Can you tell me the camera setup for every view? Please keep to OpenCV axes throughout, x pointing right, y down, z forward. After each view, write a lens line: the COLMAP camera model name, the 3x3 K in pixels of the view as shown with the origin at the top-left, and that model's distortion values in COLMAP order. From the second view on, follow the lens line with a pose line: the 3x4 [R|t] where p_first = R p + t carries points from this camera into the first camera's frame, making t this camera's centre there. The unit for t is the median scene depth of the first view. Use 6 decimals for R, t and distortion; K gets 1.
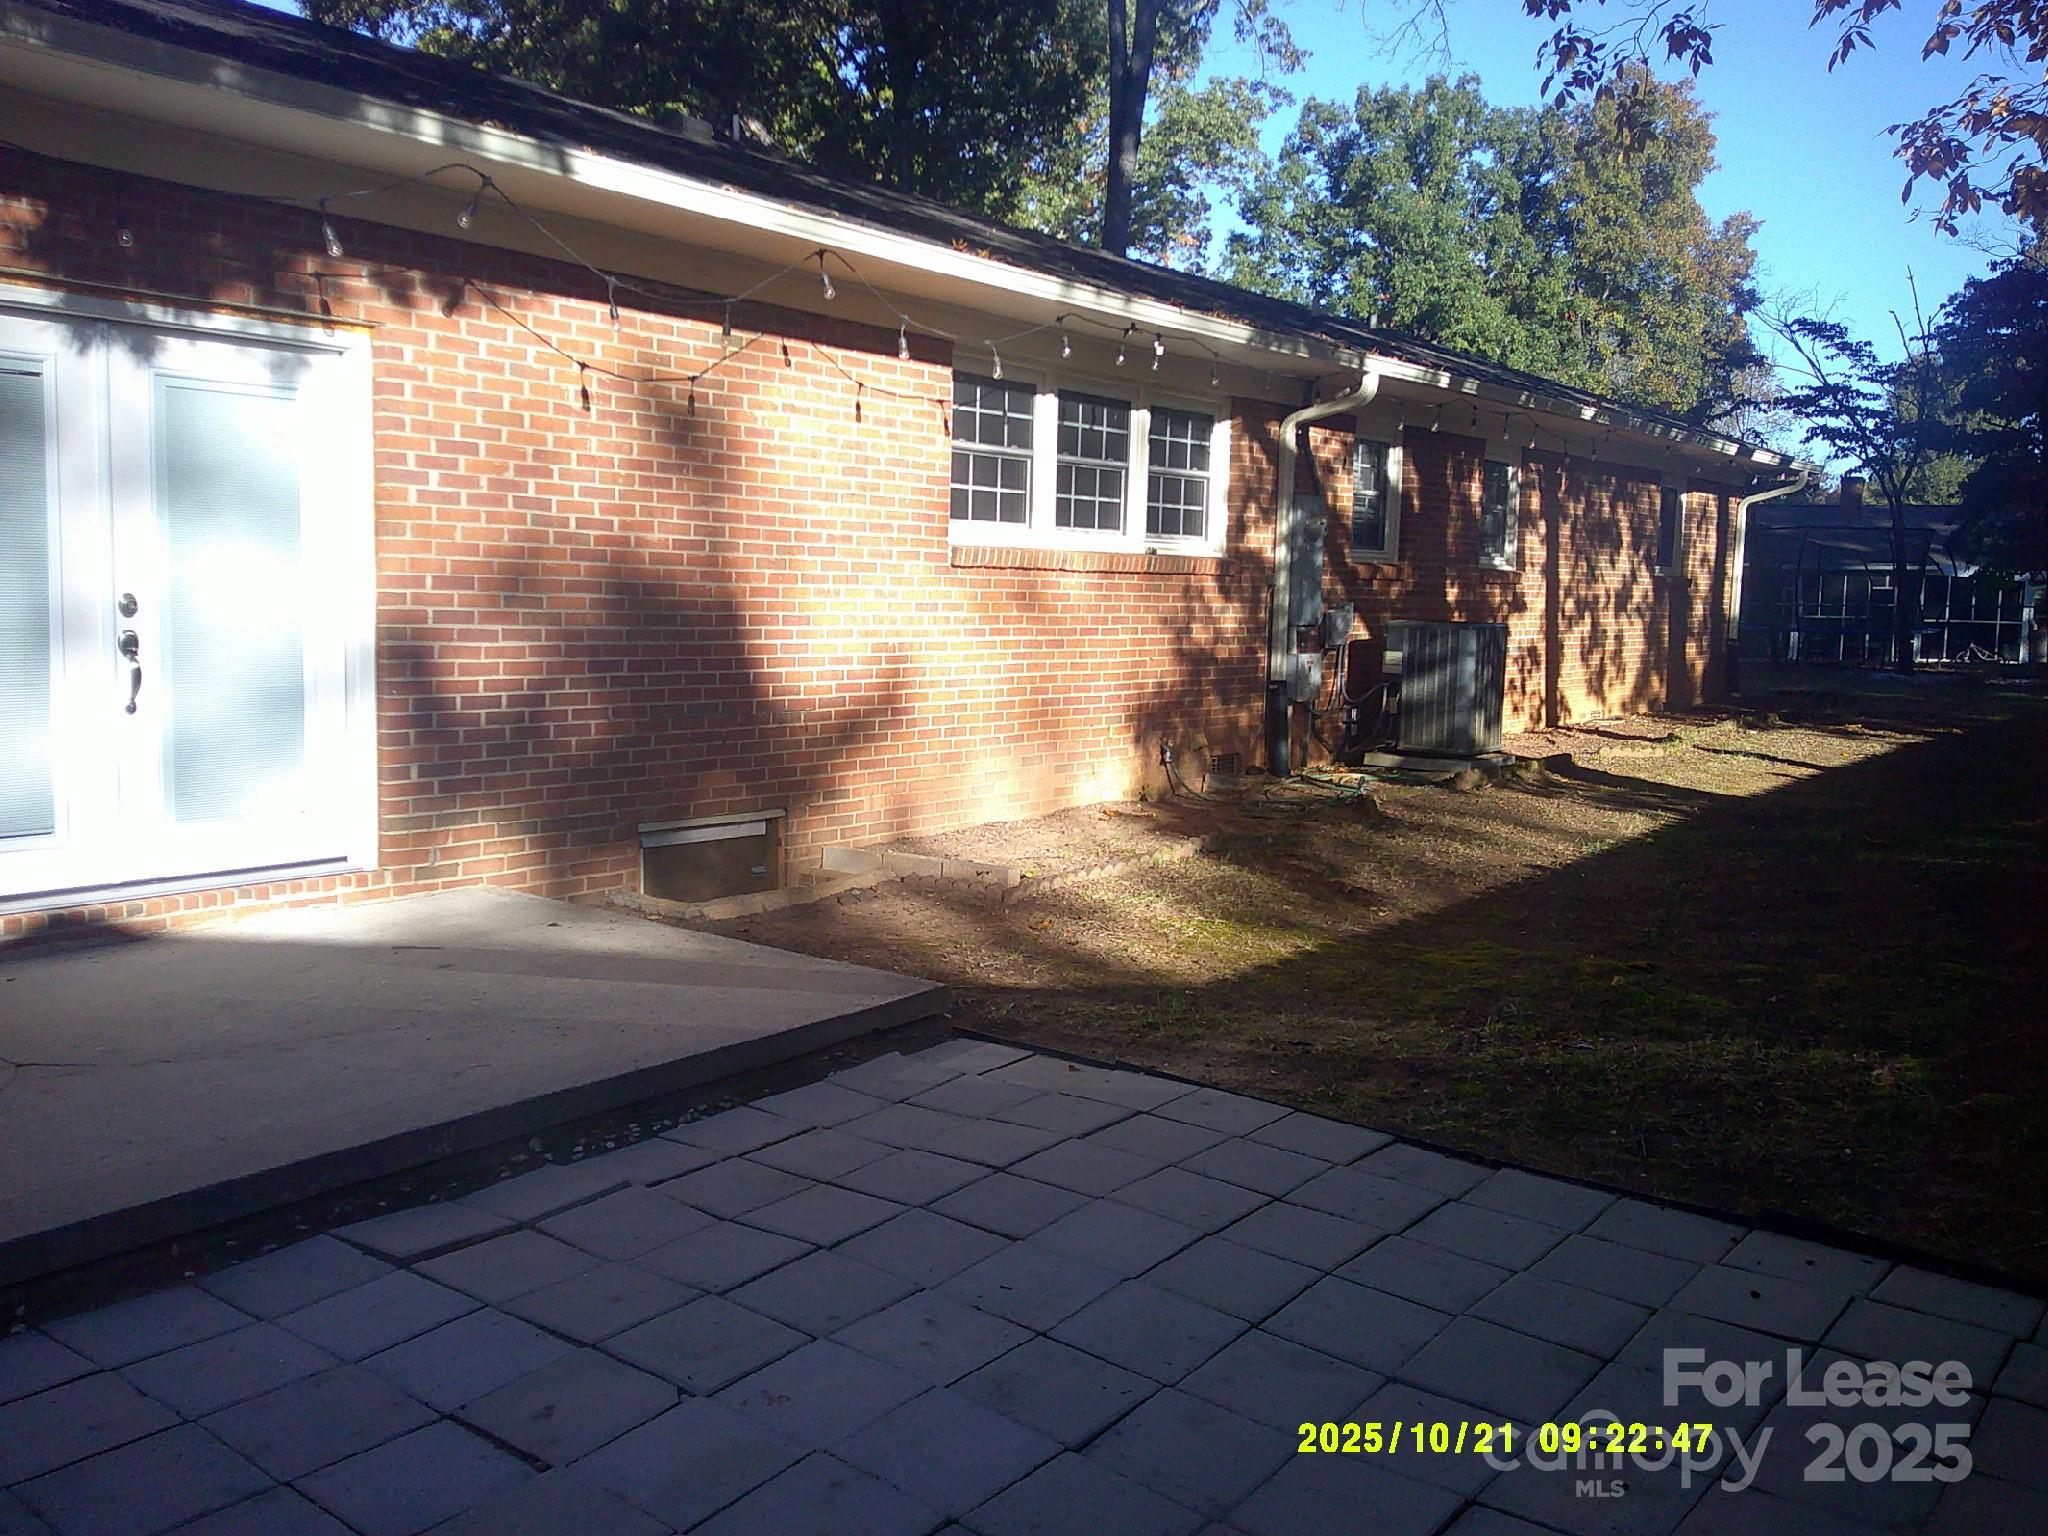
lens RADIAL K [[1719.4, 0, 1028.6], [0, 1719.4, 767.8], [0, 0, 1]] dist [0.003619, -0.000733]
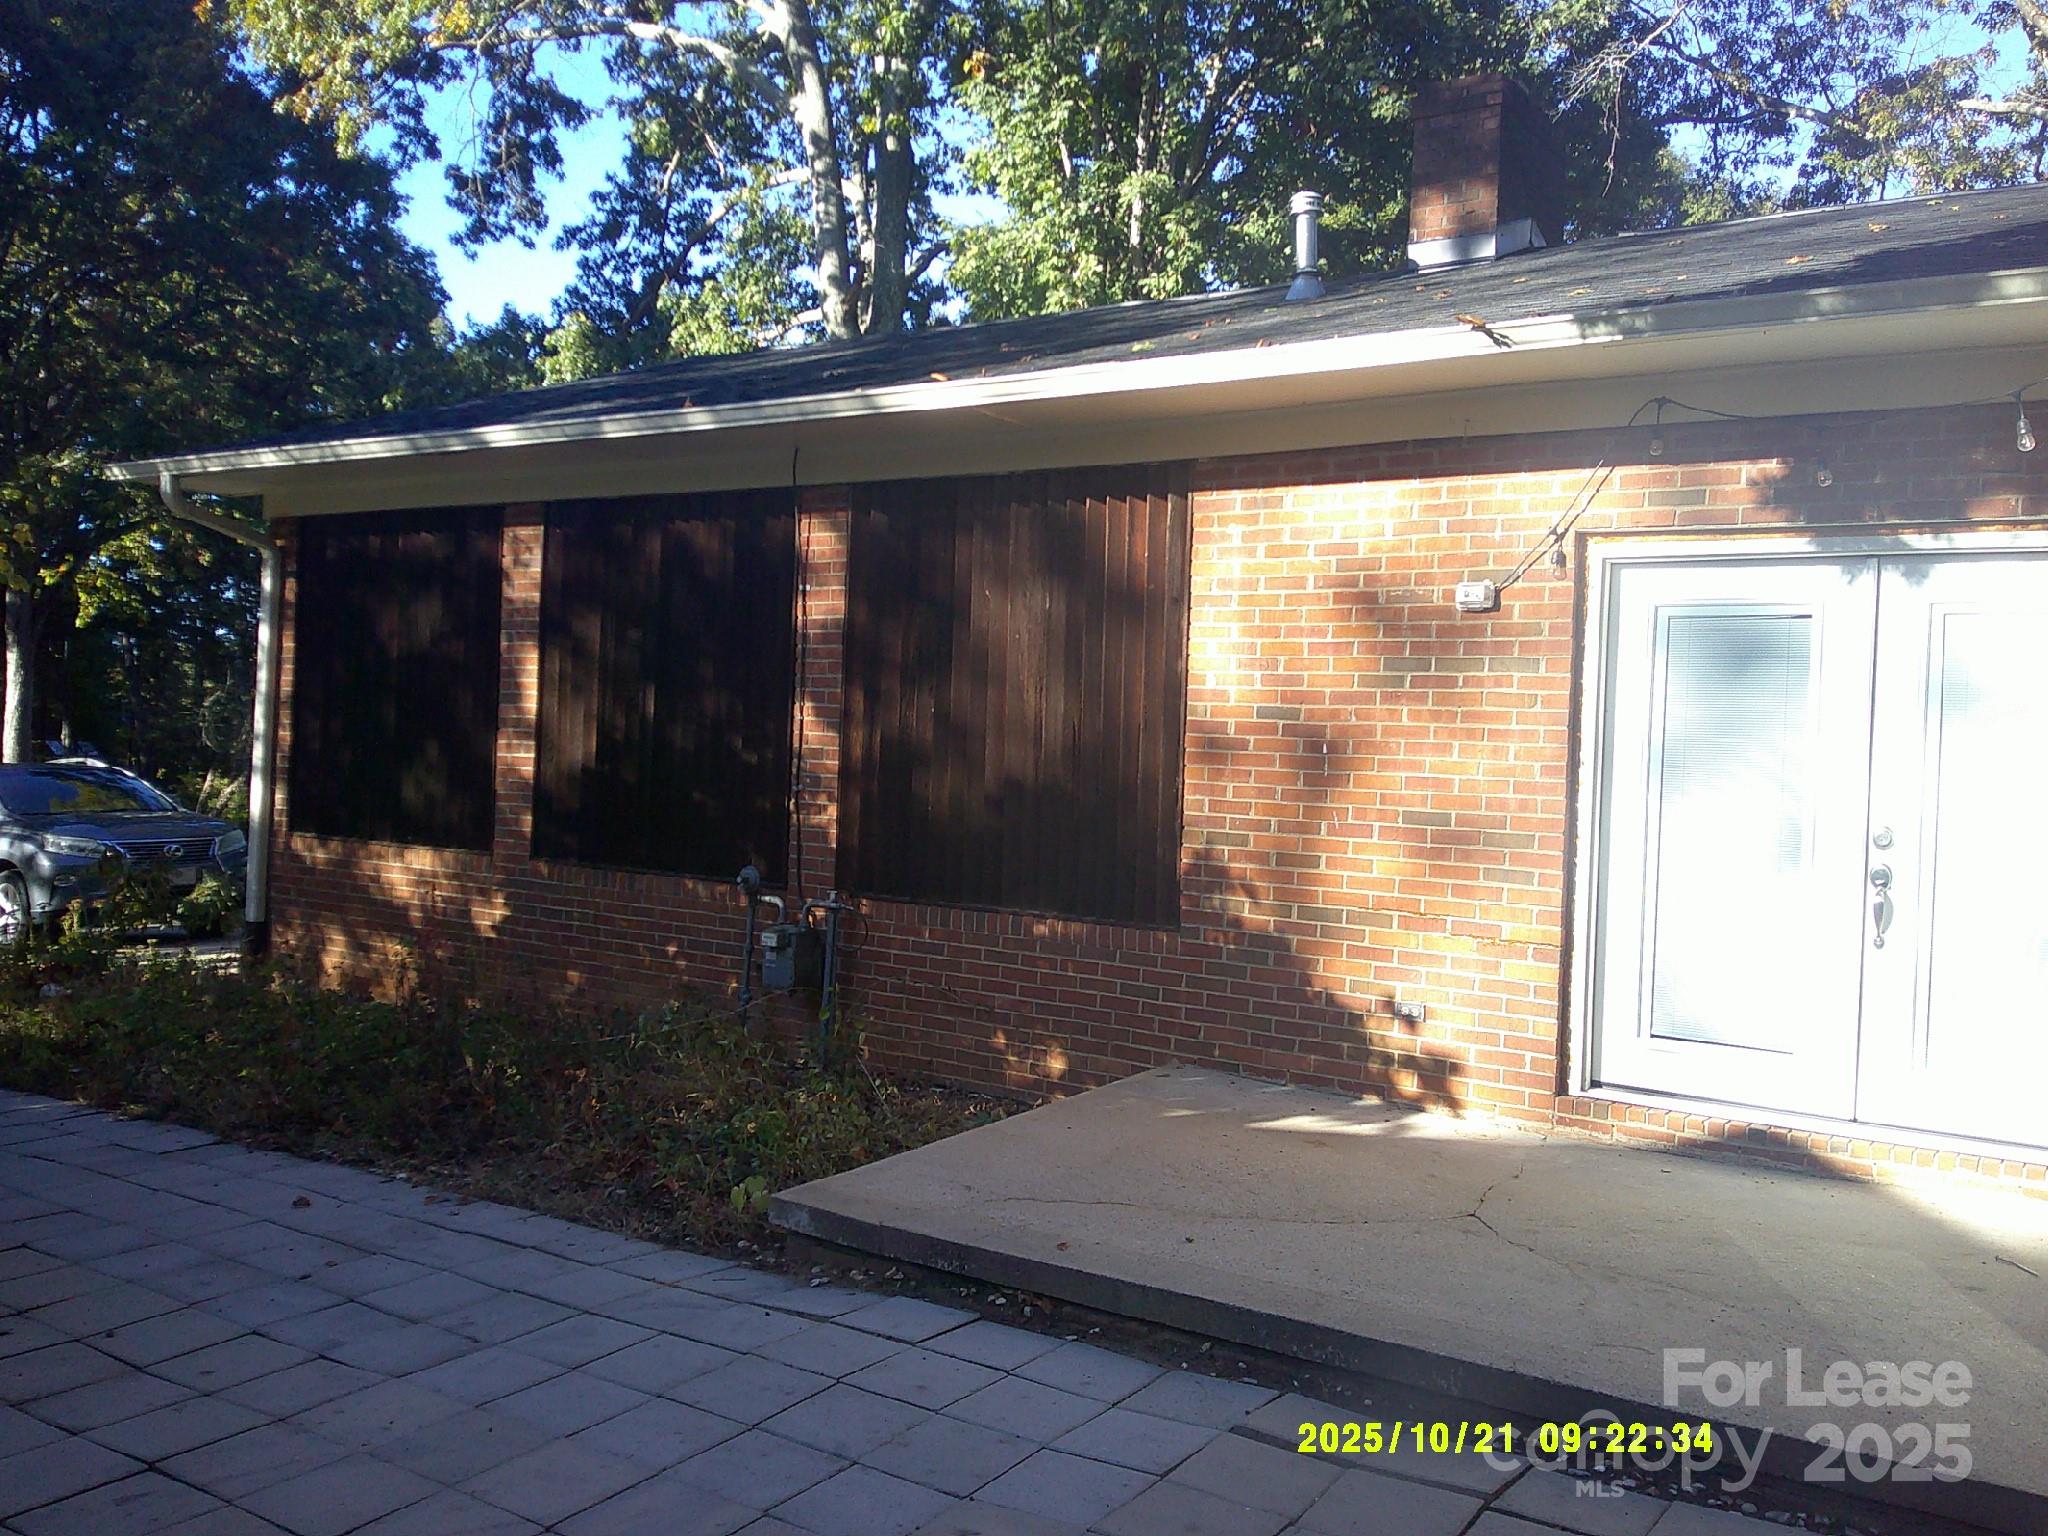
lens RADIAL K [[1719.4, 0, 1028.0], [0, 1719.4, 766.3], [0, 0, 1]] dist [0.003619, -0.000733]
pose [[0.062178, -0.007944, -0.998033, 0.436483], [-0.136564, 0.990496, -0.016392, -0.053501], [0.988678, 0.137314, 0.060503, 0.464260]]
